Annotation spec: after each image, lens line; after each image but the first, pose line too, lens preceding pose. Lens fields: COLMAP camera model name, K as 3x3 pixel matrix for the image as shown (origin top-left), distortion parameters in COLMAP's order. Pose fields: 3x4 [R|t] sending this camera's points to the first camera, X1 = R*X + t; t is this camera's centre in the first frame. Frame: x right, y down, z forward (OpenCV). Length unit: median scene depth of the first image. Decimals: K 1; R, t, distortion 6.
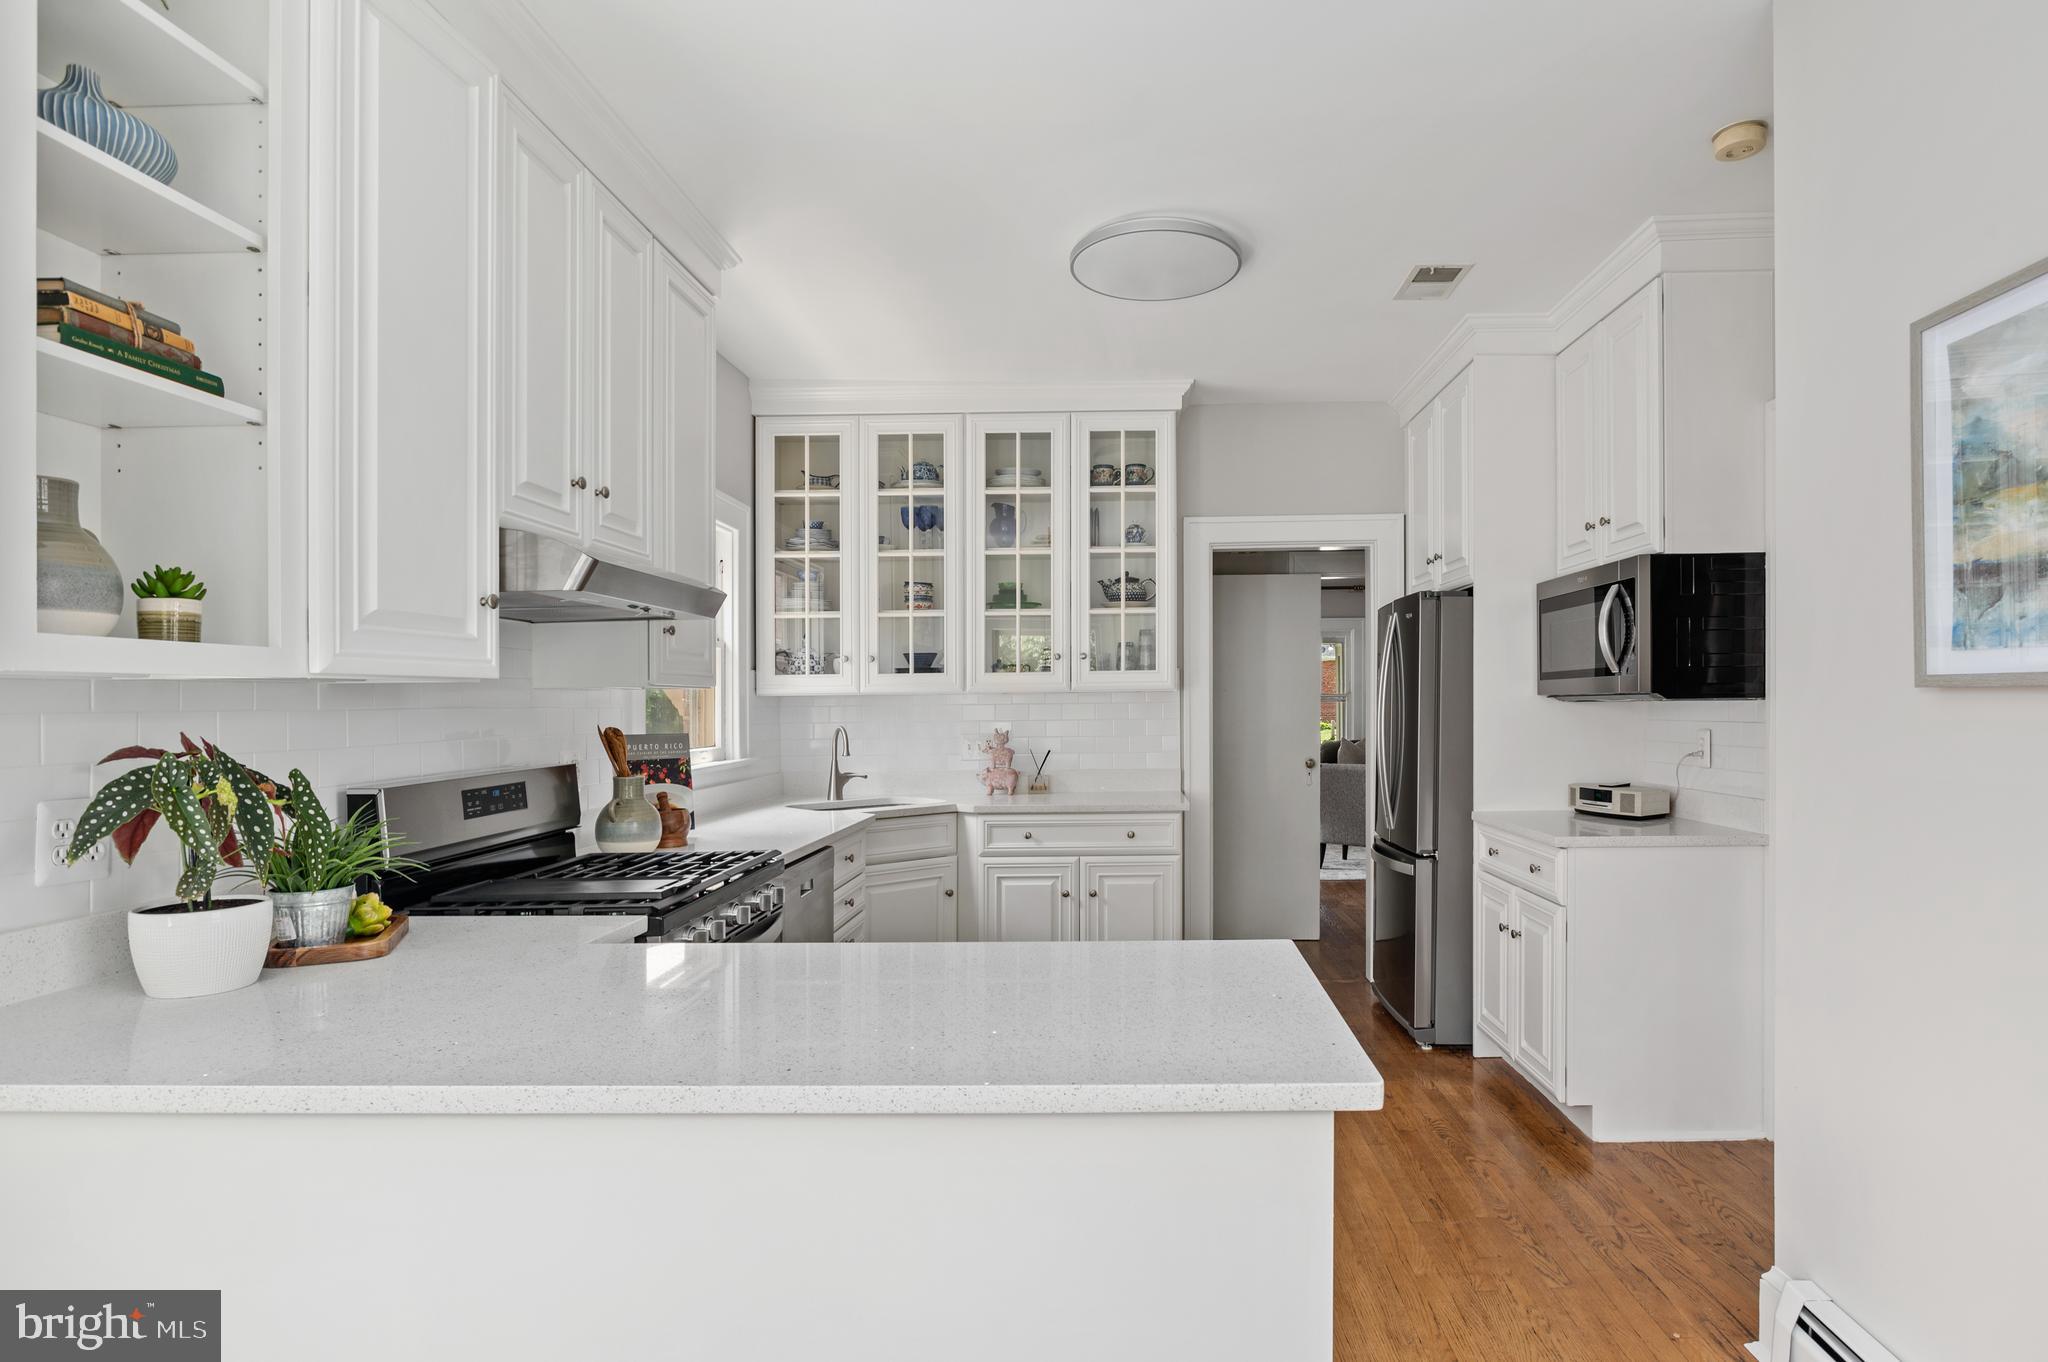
lens RADIAL K [[1099.4, 0, 1126.3], [0, 1099.4, 691.6], [0, 0, 1]] dist [-0.004849, 0.000495]
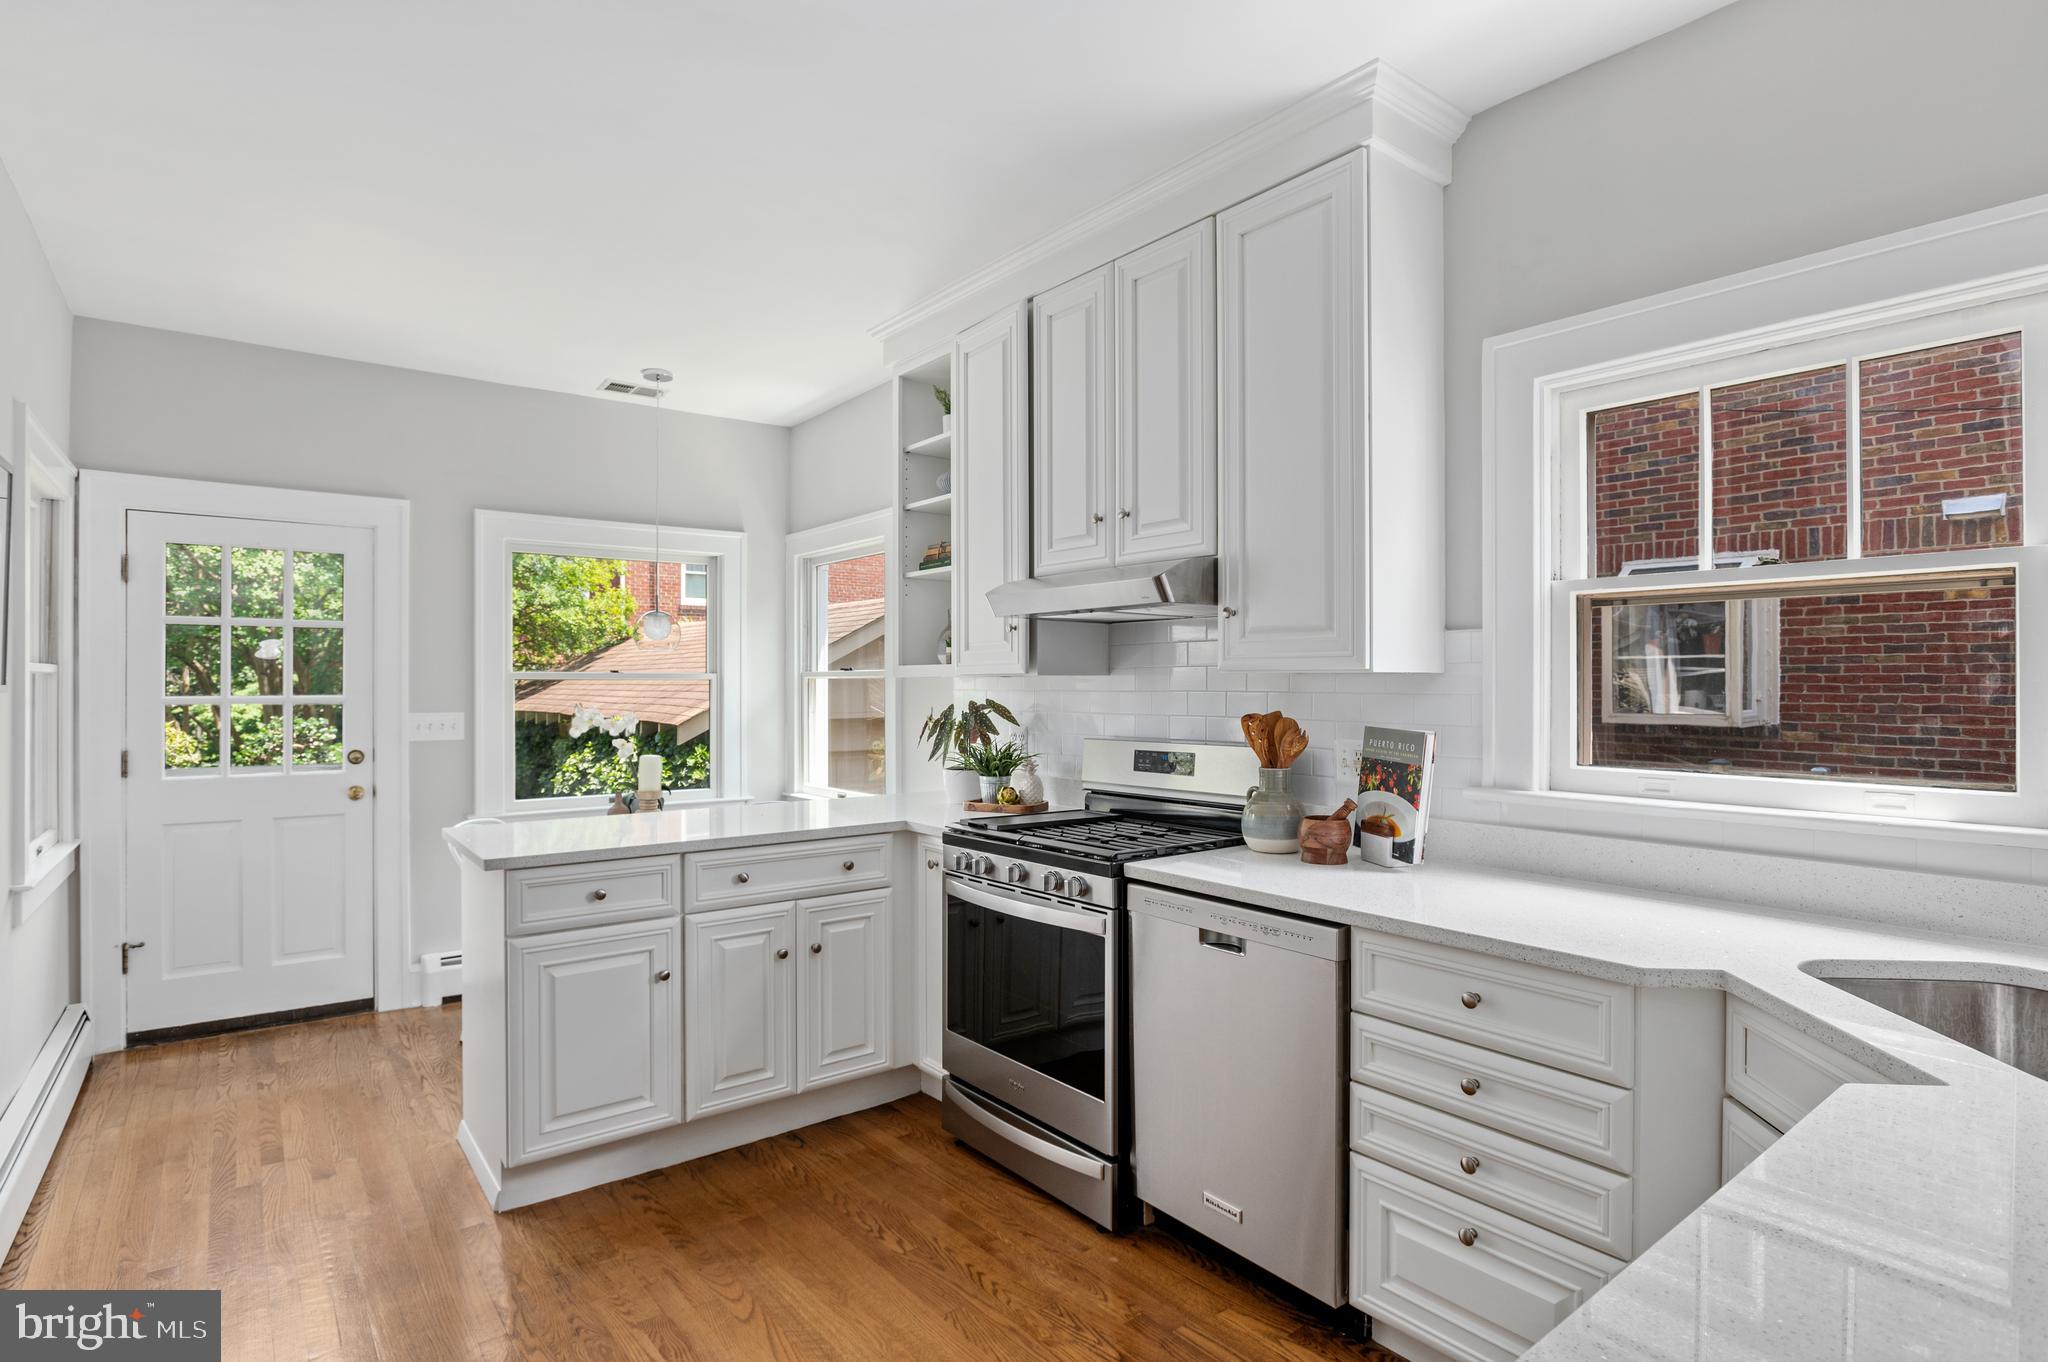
lens RADIAL K [[1034.6, 0, 1018.9], [0, 1034.6, 681.8], [0, 0, 1]] dist [-0.017009, 0.001399]
pose [[-0.793209, 0.011424, -0.608842, 0.181289], [0.015192, 0.999884, -0.001032, 0.000726], [0.608760, -0.010068, -0.793291, 1.083936]]
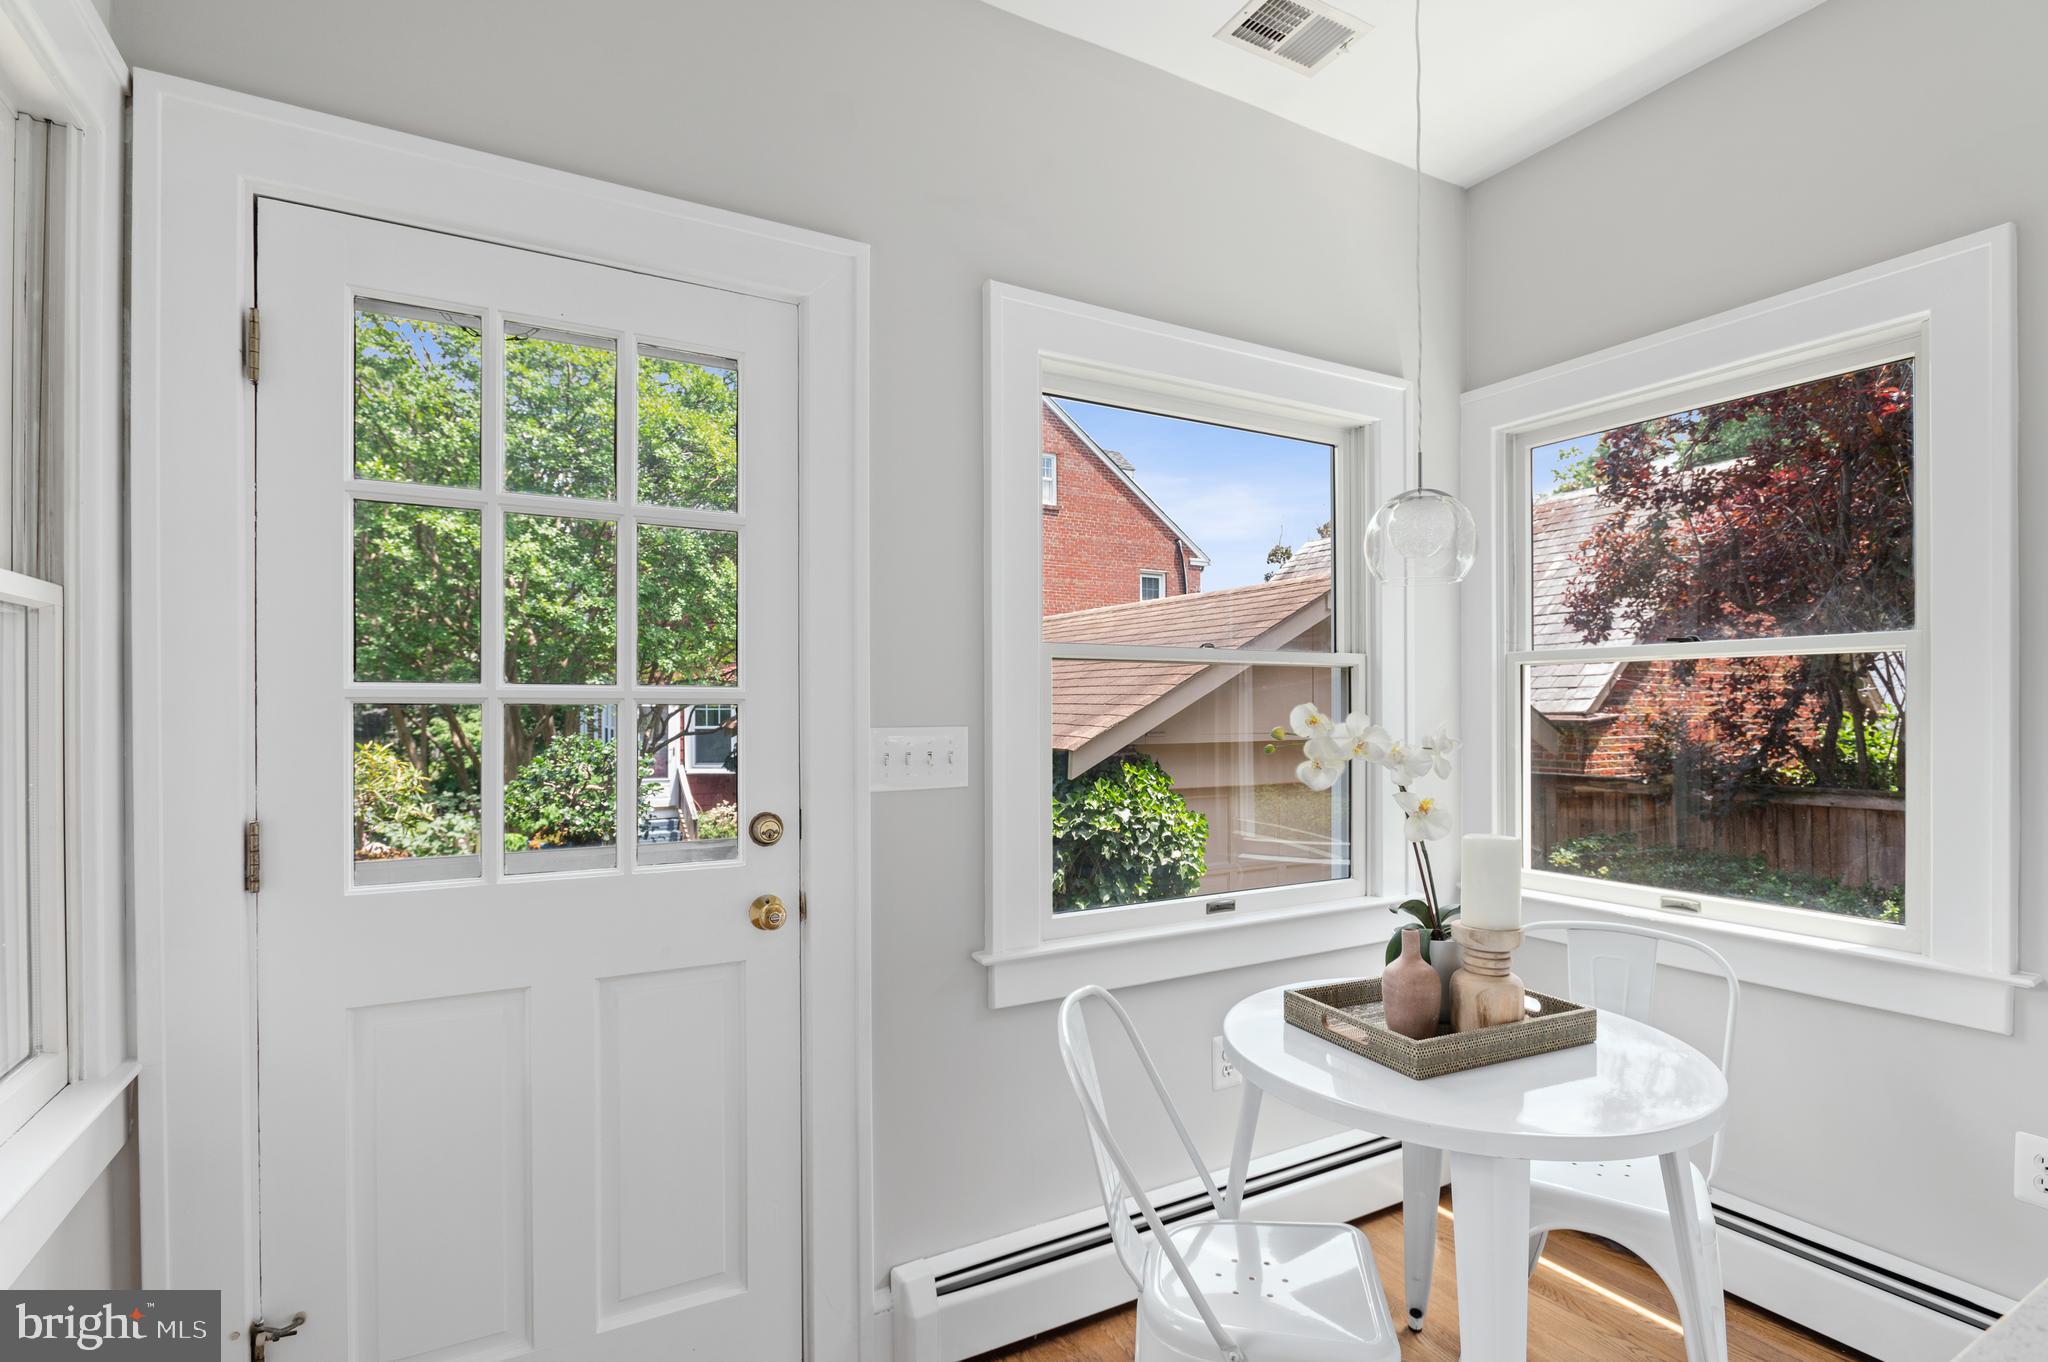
lens RADIAL K [[981.3, 0, 1022.2], [0, 981.3, 714.0], [0, 0, 1]] dist [-0.014810, -0.000426]
pose [[-0.868259, 0.016832, -0.495825, 0.194712], [0.016835, 0.999848, 0.004461, 0.014542], [0.495825, -0.004474, -0.868411, 0.317682]]
